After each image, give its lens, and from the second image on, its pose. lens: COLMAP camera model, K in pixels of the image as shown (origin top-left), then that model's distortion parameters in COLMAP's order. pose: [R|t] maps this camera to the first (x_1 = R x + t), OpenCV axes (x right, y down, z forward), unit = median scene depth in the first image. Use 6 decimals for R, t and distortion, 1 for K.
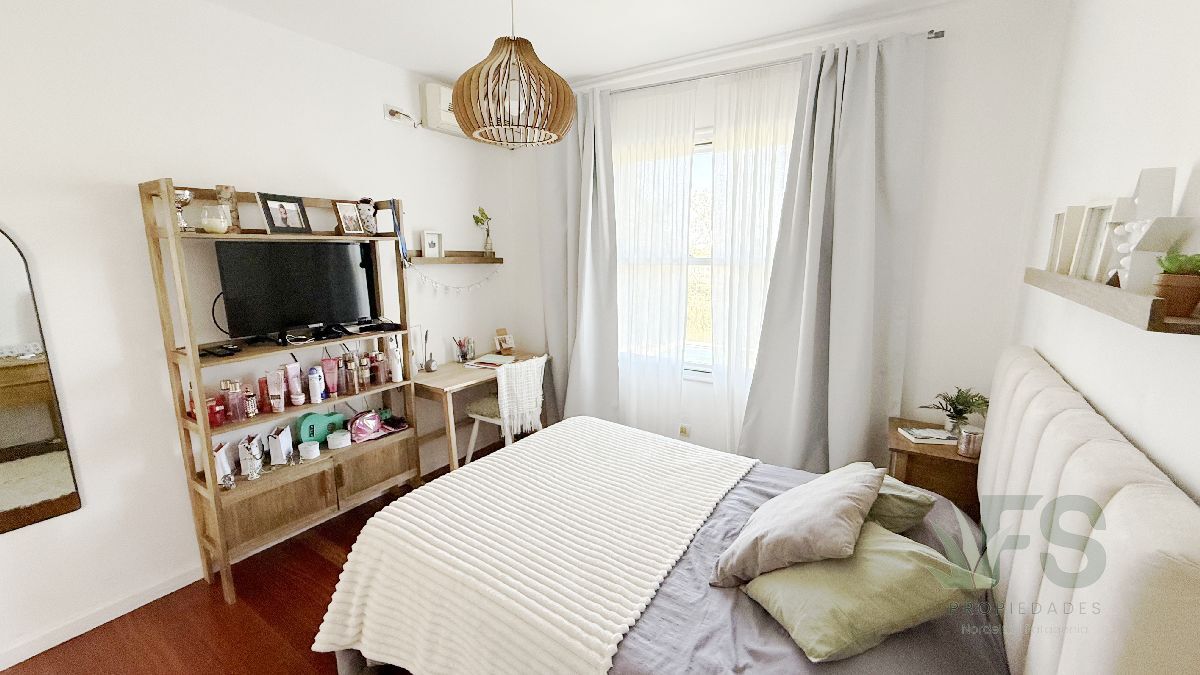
lens RADIAL K [[471.8, 0, 602.0], [0, 471.8, 332.1], [0, 0, 1]] dist [-0.000053, -0.000021]
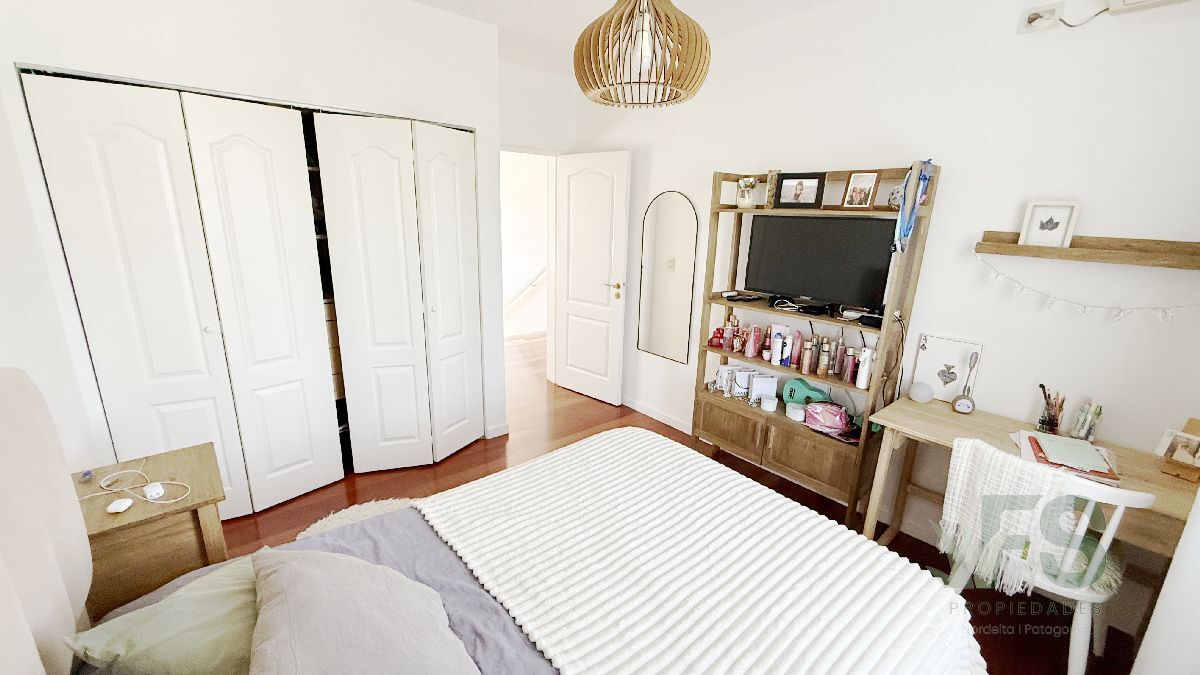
lens RADIAL K [[479.8, 0, 596.6], [0, 479.8, 339.2], [0, 0, 1]] dist [0.000987, 0.000077]
pose [[-0.271462, 0.240836, -0.931830, 0.527894], [-0.194155, 0.934578, 0.298108, -0.156584], [0.942662, 0.261844, -0.206943, 0.814298]]
